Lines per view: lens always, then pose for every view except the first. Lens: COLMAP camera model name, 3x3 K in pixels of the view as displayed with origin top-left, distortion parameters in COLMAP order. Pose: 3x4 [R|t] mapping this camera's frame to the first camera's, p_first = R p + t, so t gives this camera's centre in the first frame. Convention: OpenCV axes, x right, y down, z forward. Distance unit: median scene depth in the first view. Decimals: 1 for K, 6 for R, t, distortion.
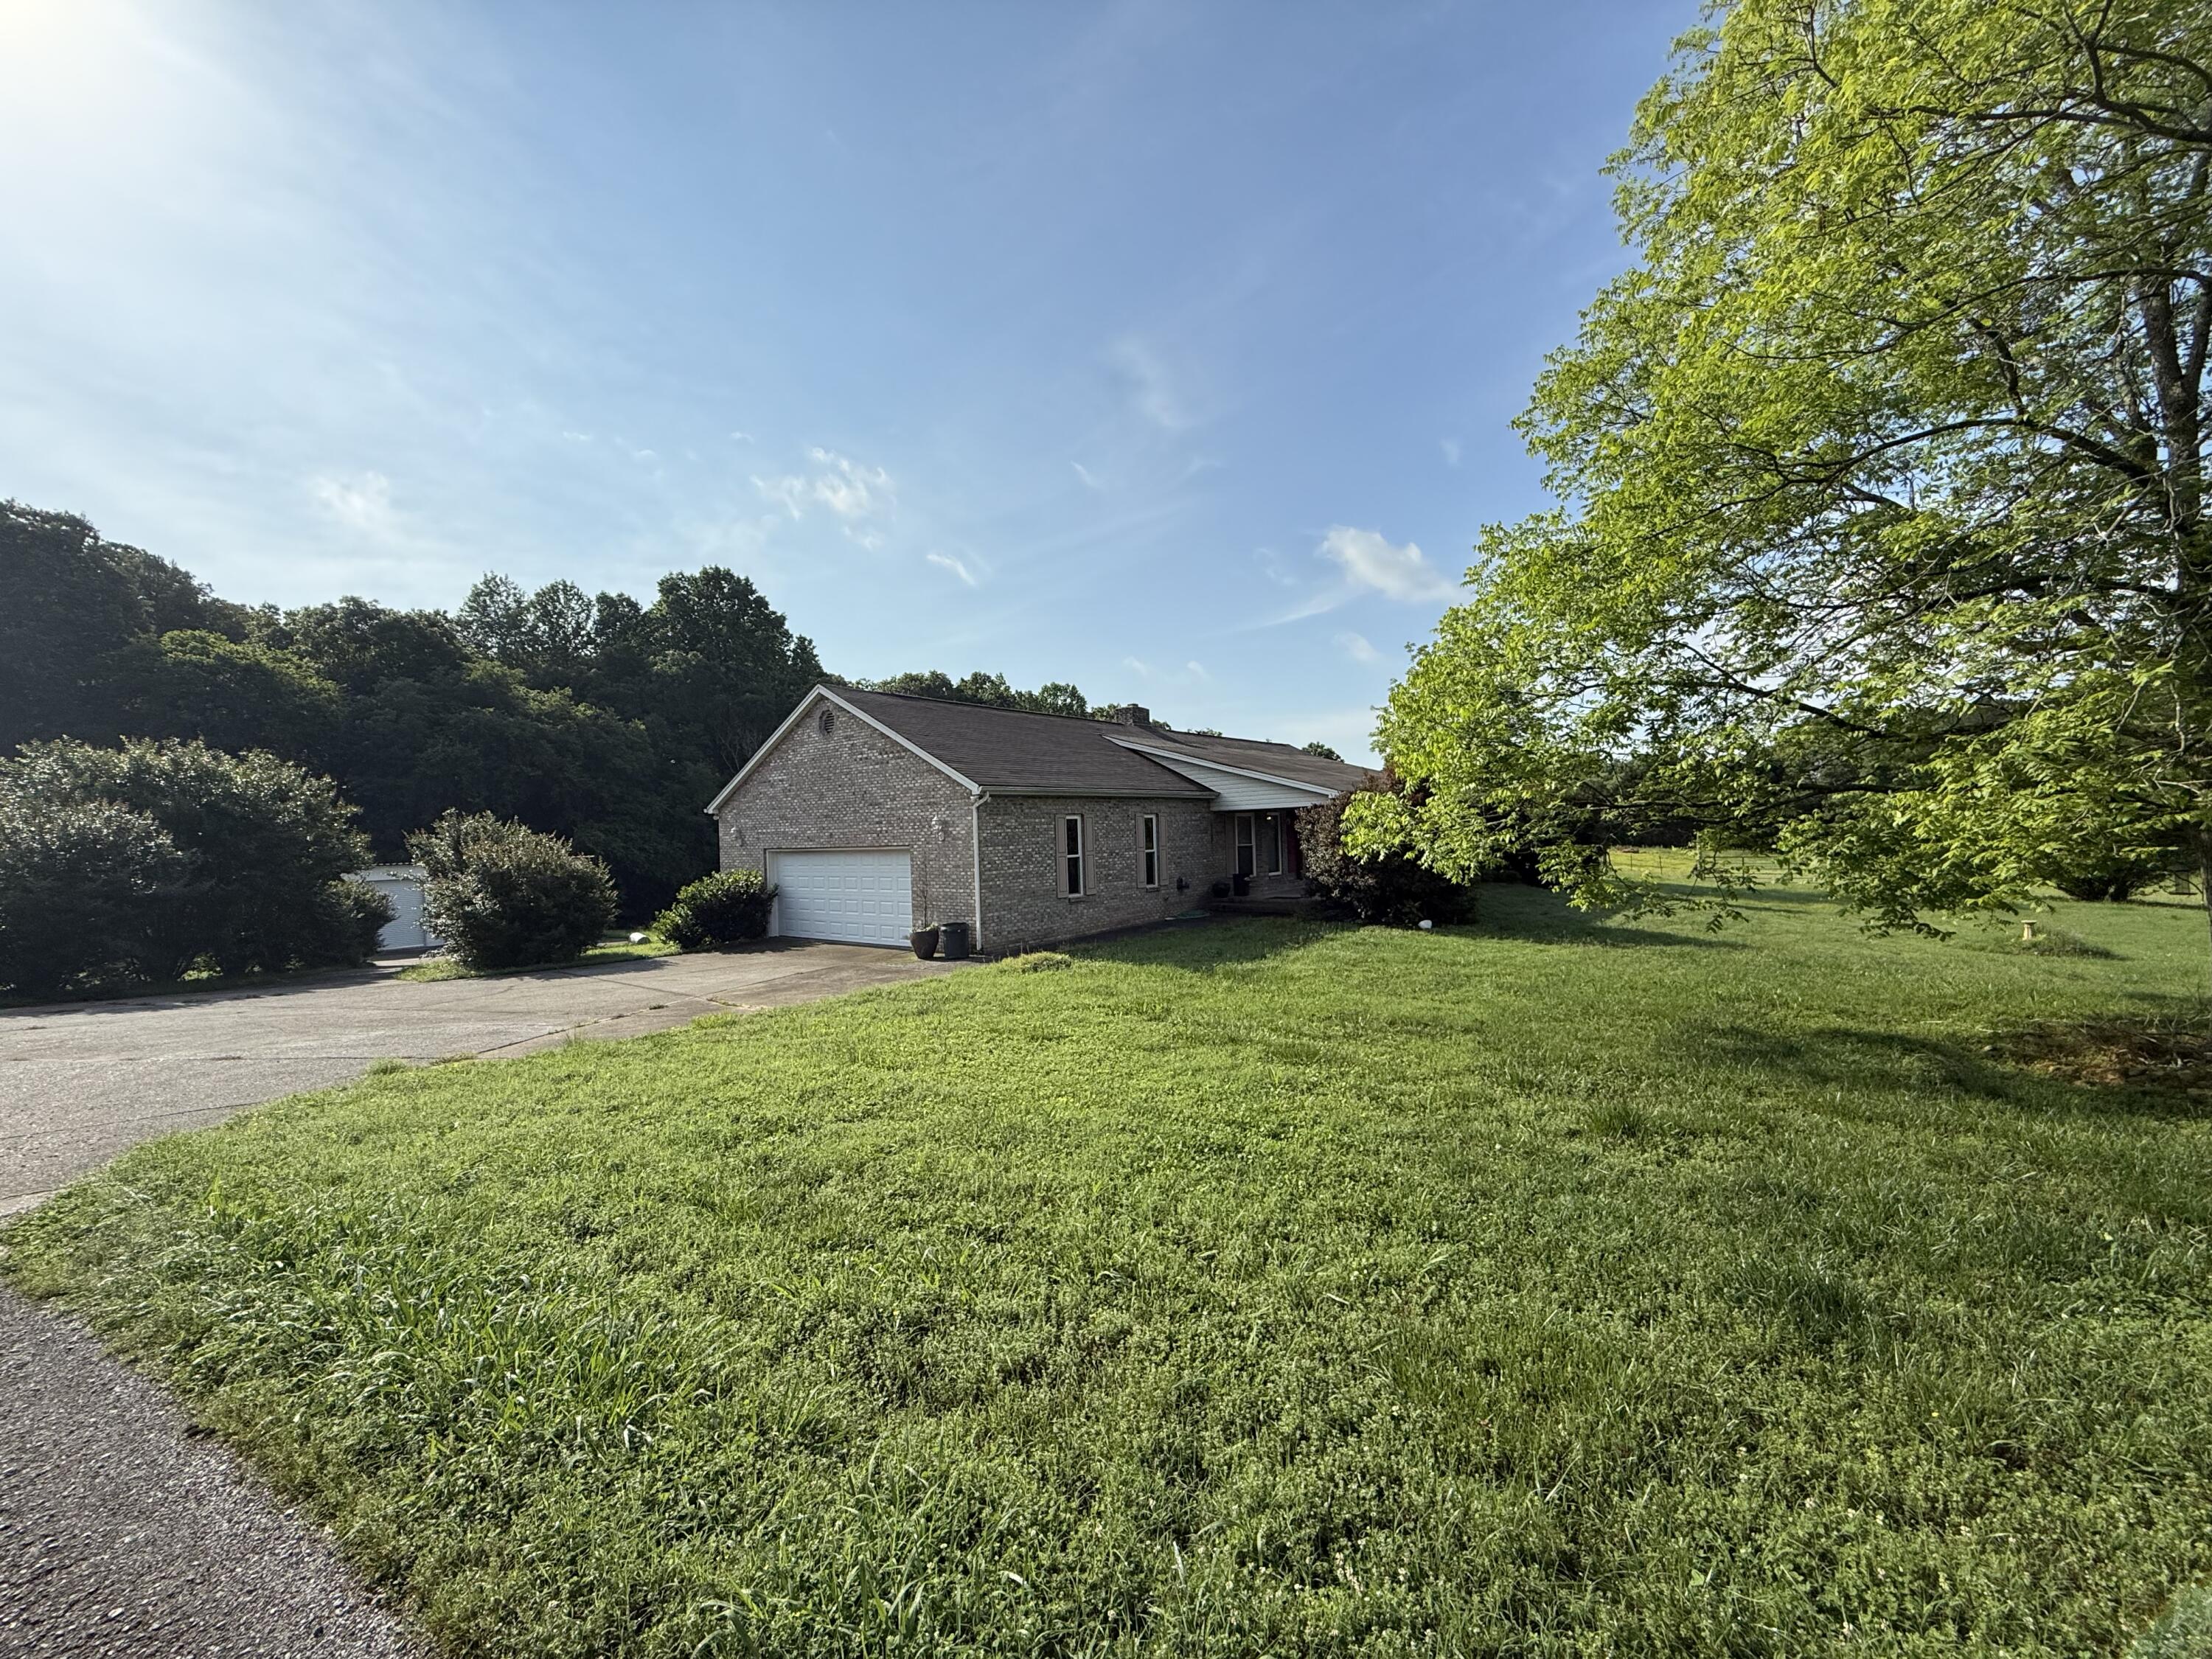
lens RADIAL K [[882.8, 0, 1109.1], [0, 882.8, 819.1], [0, 0, 1]] dist [-0.001909, 0.000147]
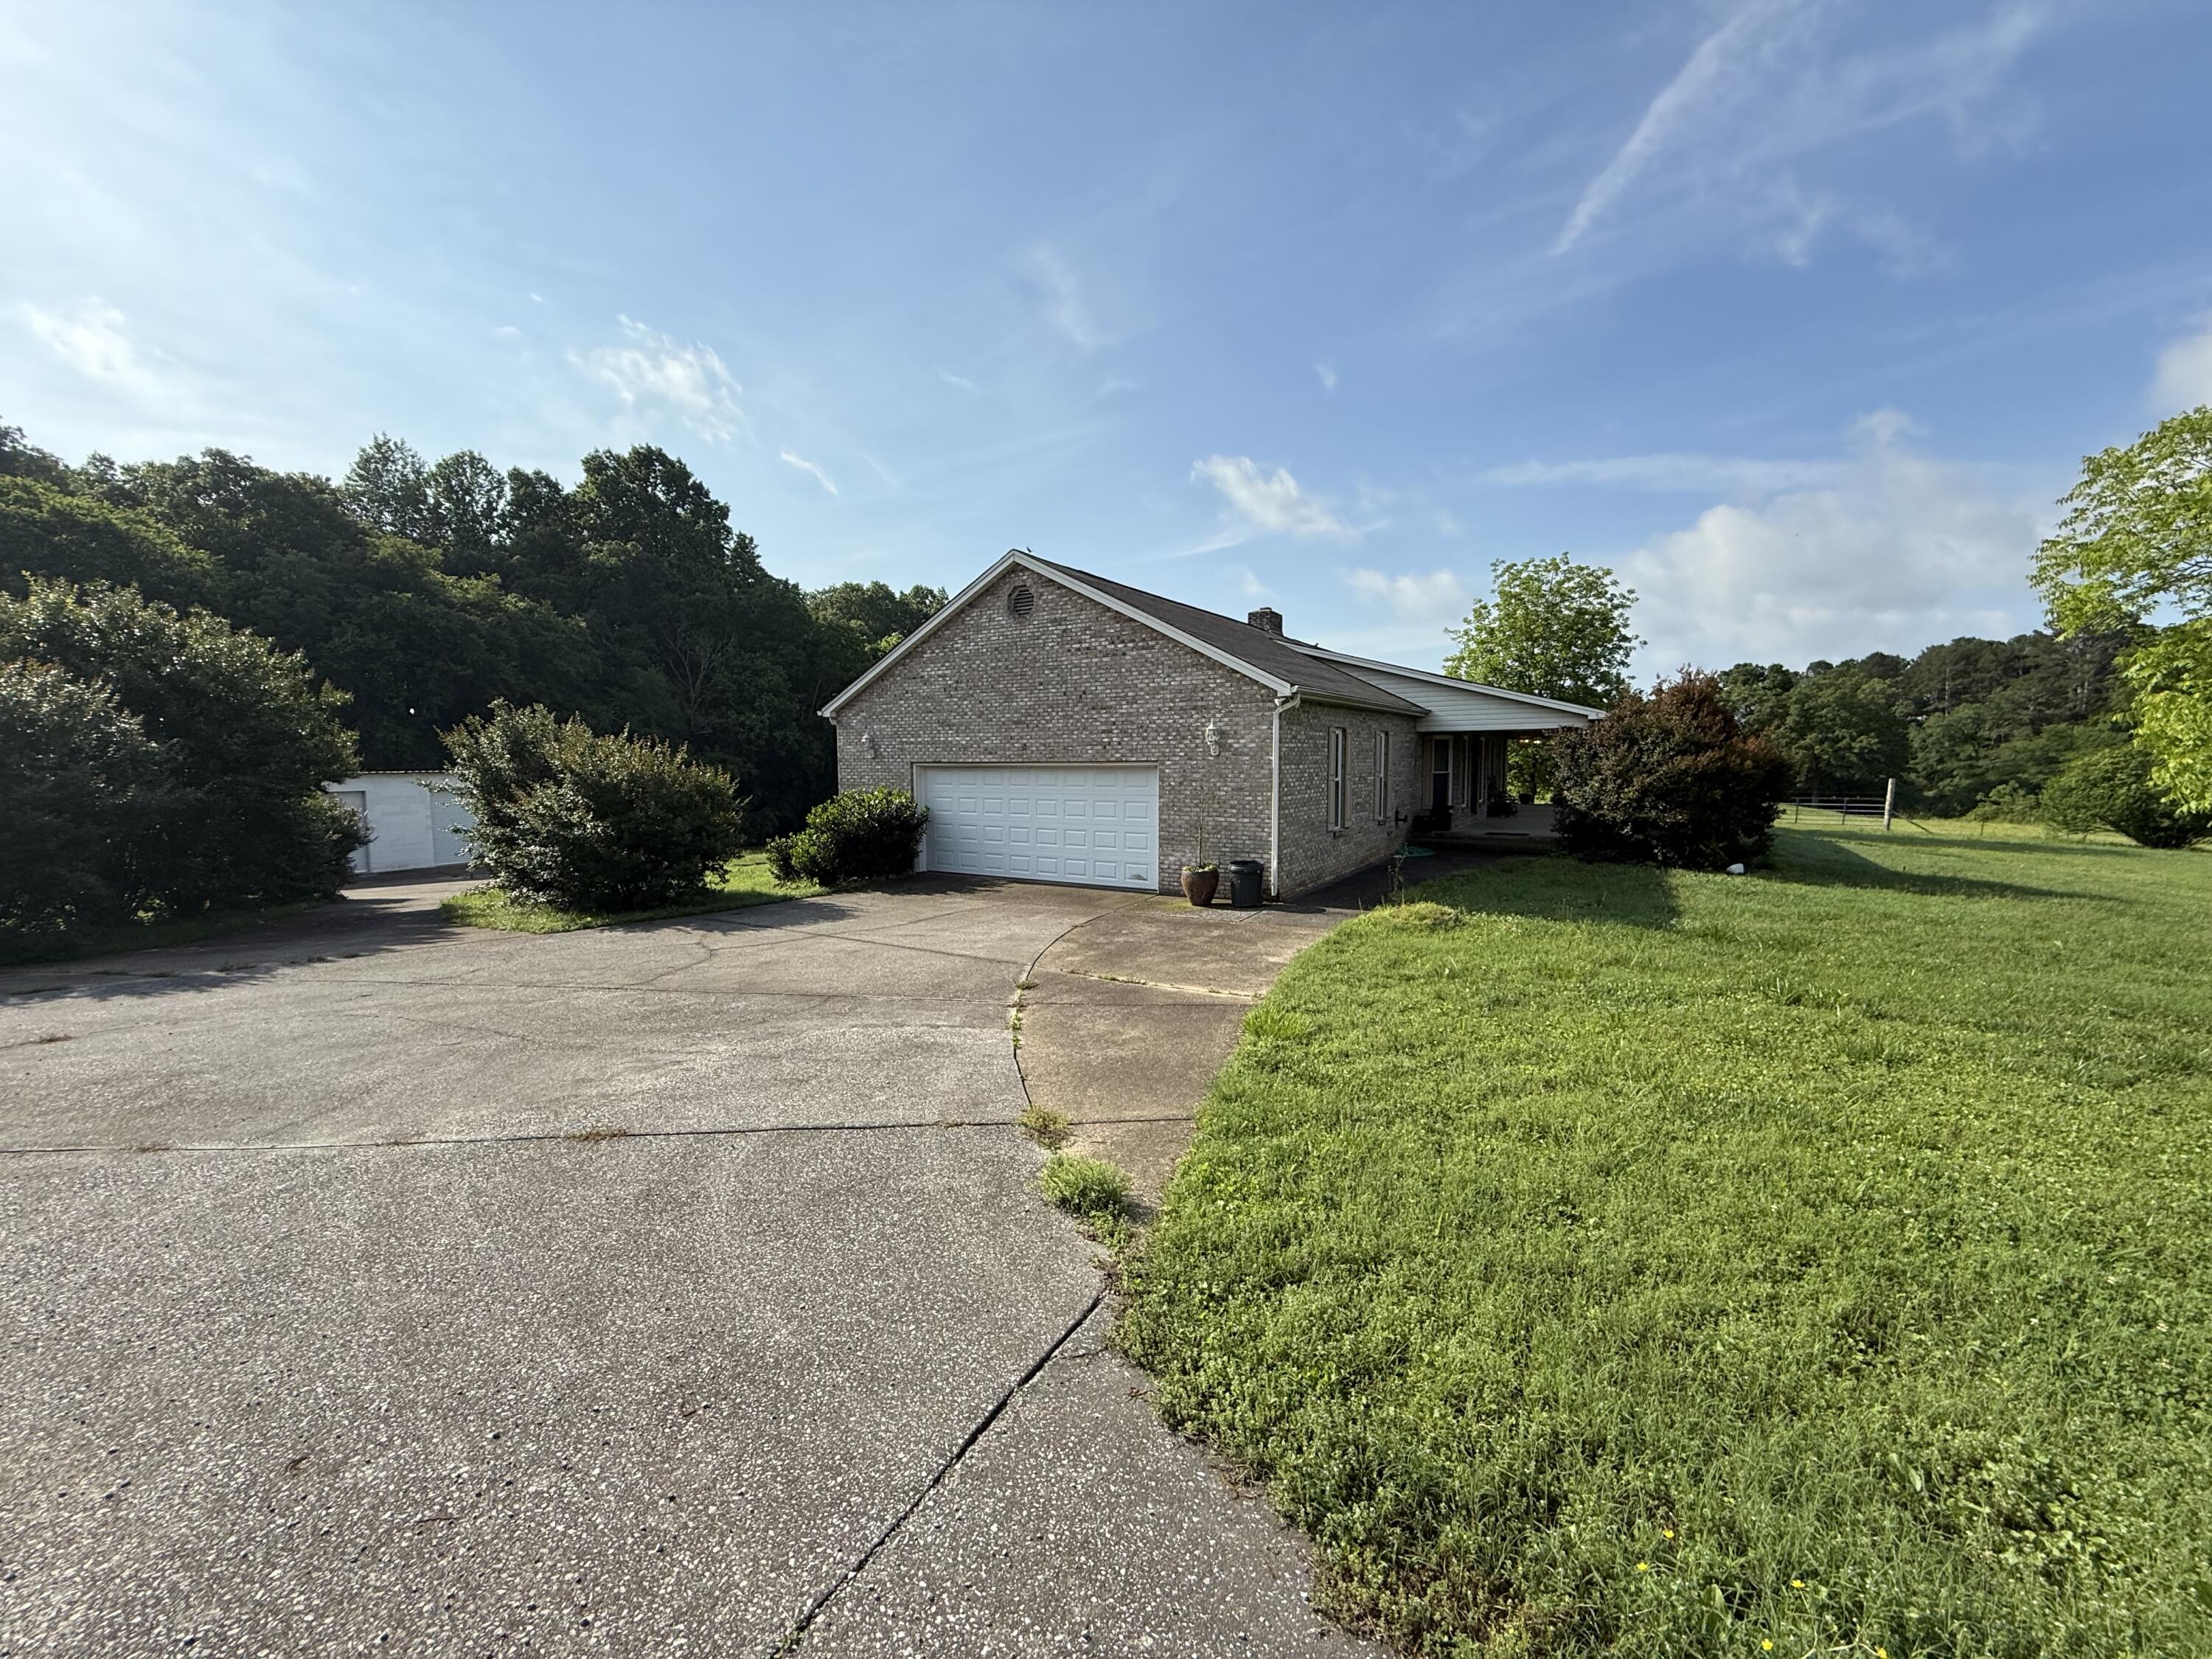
lens RADIAL K [[882.8, 0, 1106.7], [0, 882.8, 825.4], [0, 0, 1]] dist [-0.001909, 0.000147]
pose [[0.994792, 0.017922, 0.100334, -0.211648], [-0.026611, 0.995945, 0.085934, 0.012412], [-0.098388, -0.088157, 0.991236, 0.134343]]
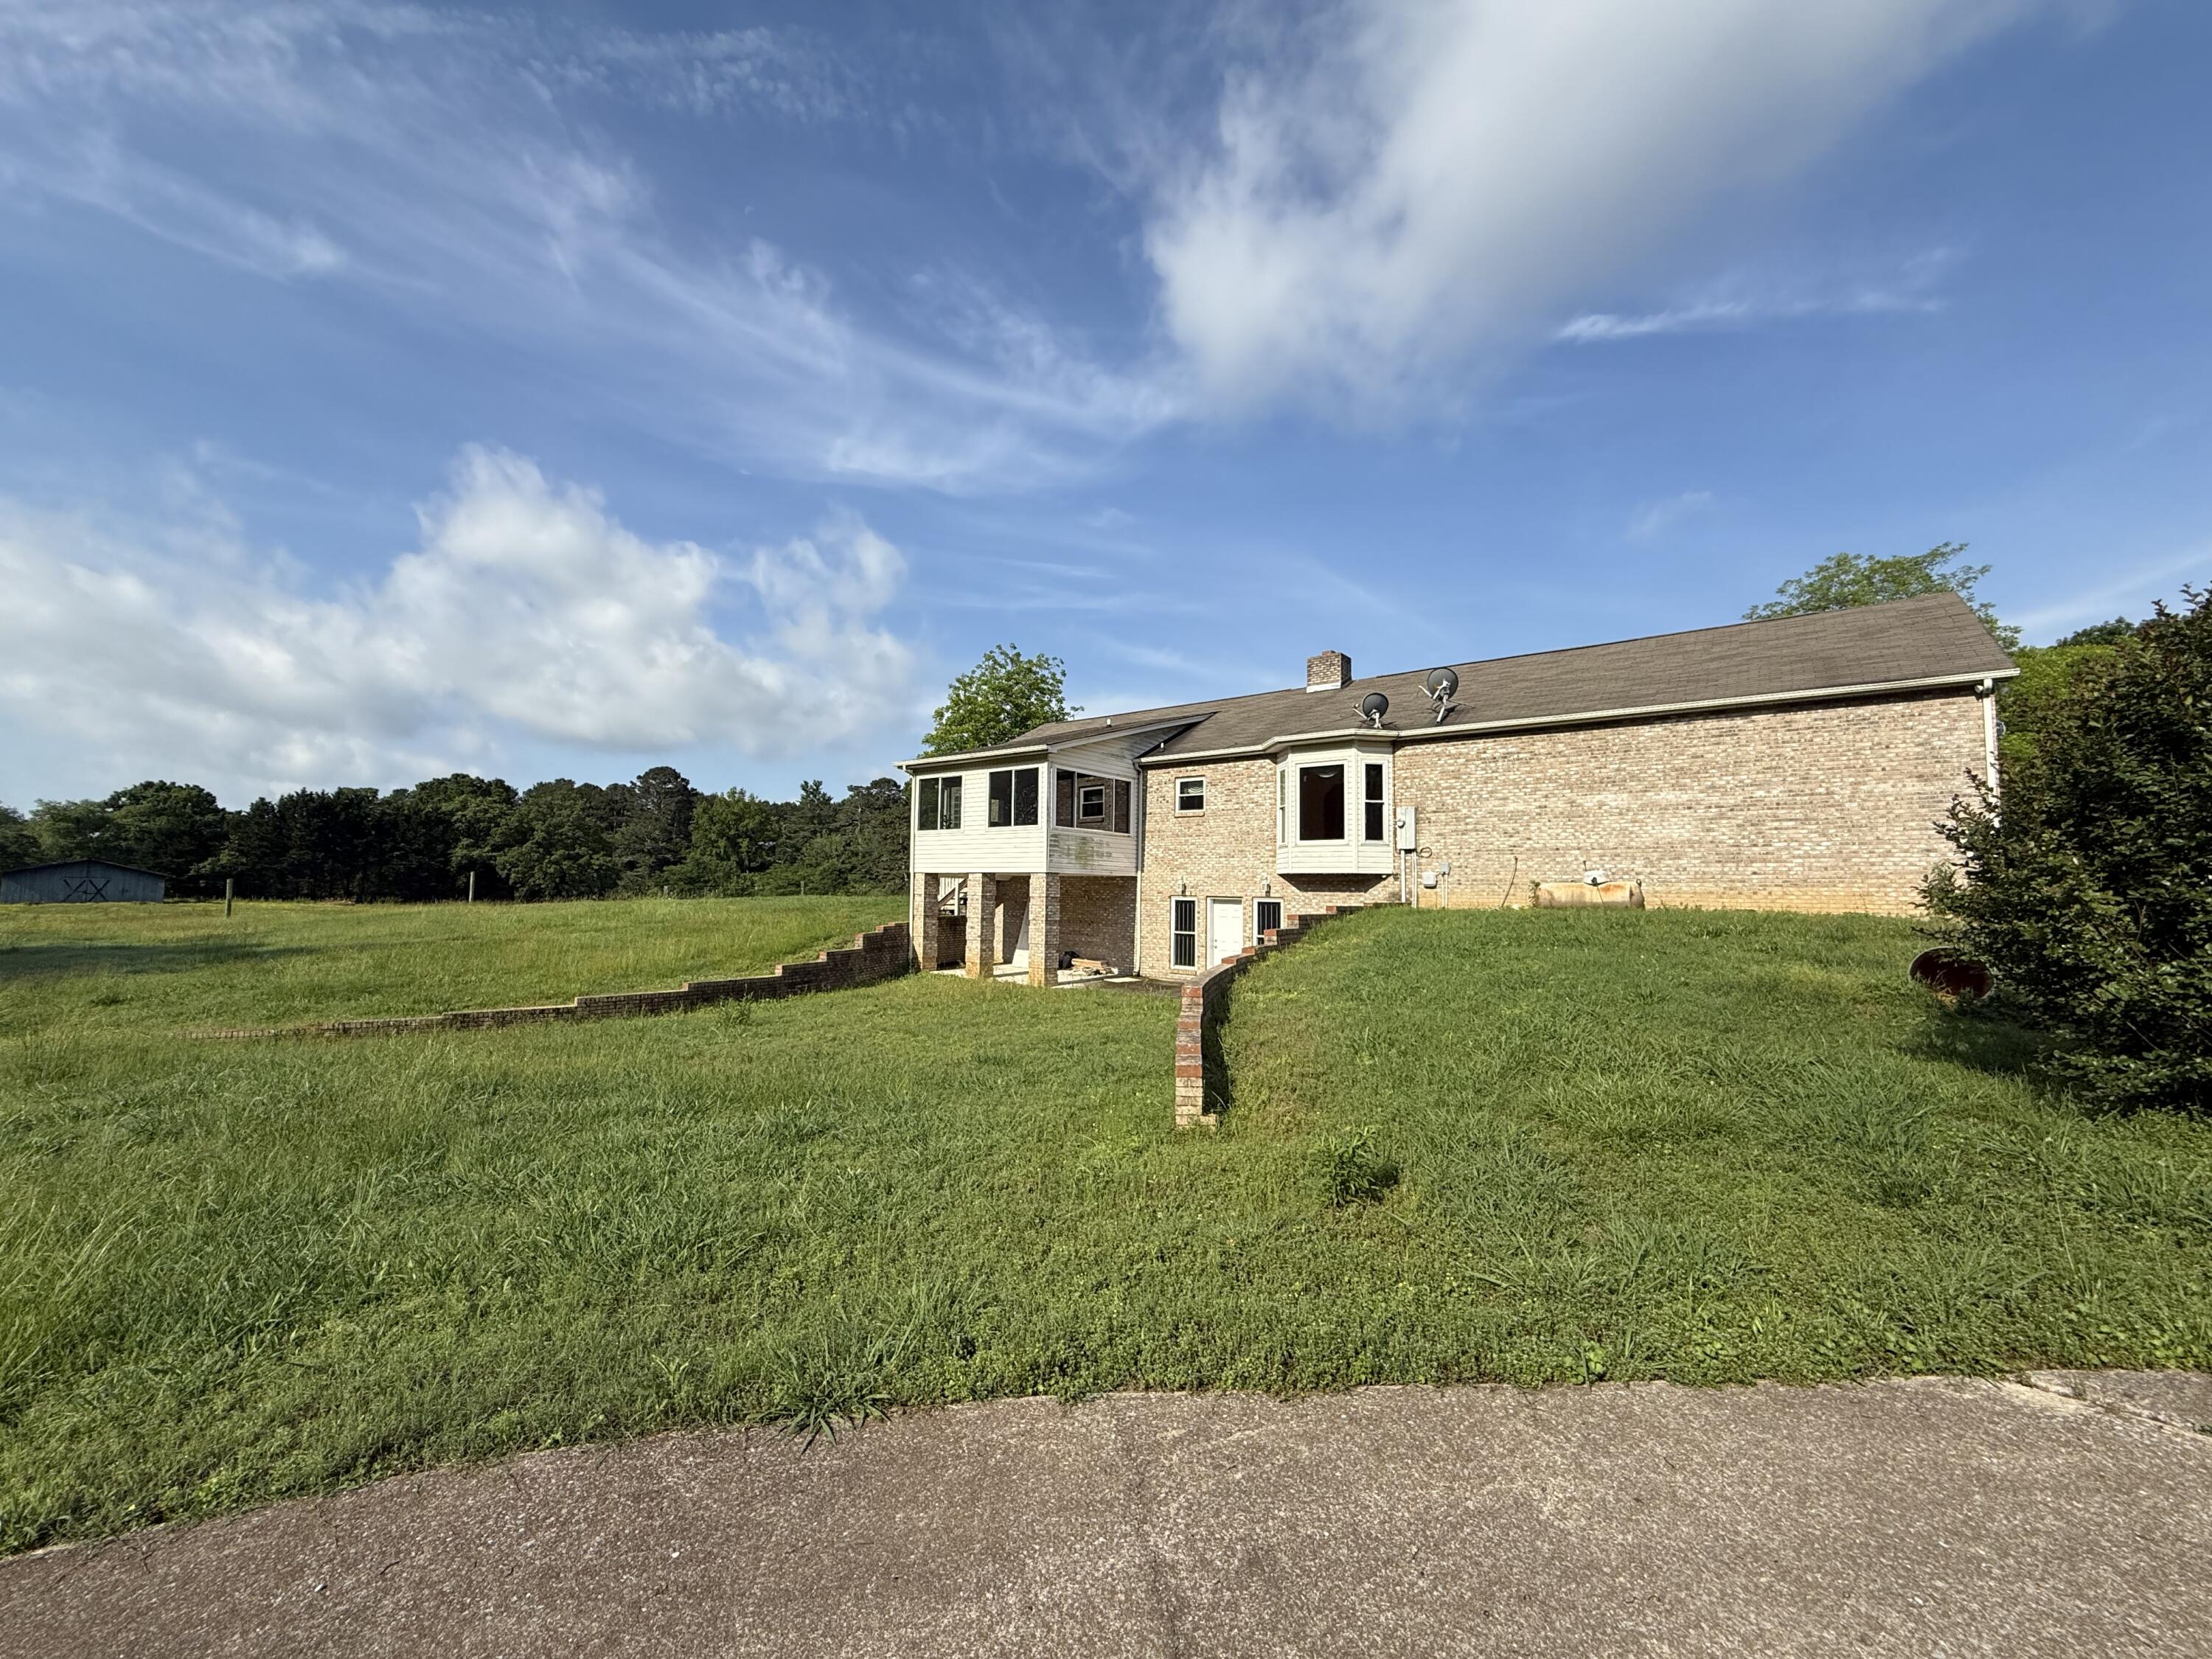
lens RADIAL K [[882.8, 0, 1090.4], [0, 882.8, 821.8], [0, 0, 1]] dist [-0.001909, 0.000147]
pose [[0.002399, 0.116177, 0.993226, -0.824691], [-0.031005, 0.992760, -0.116048, 0.134846], [-0.999516, -0.030517, 0.005983, 1.303569]]
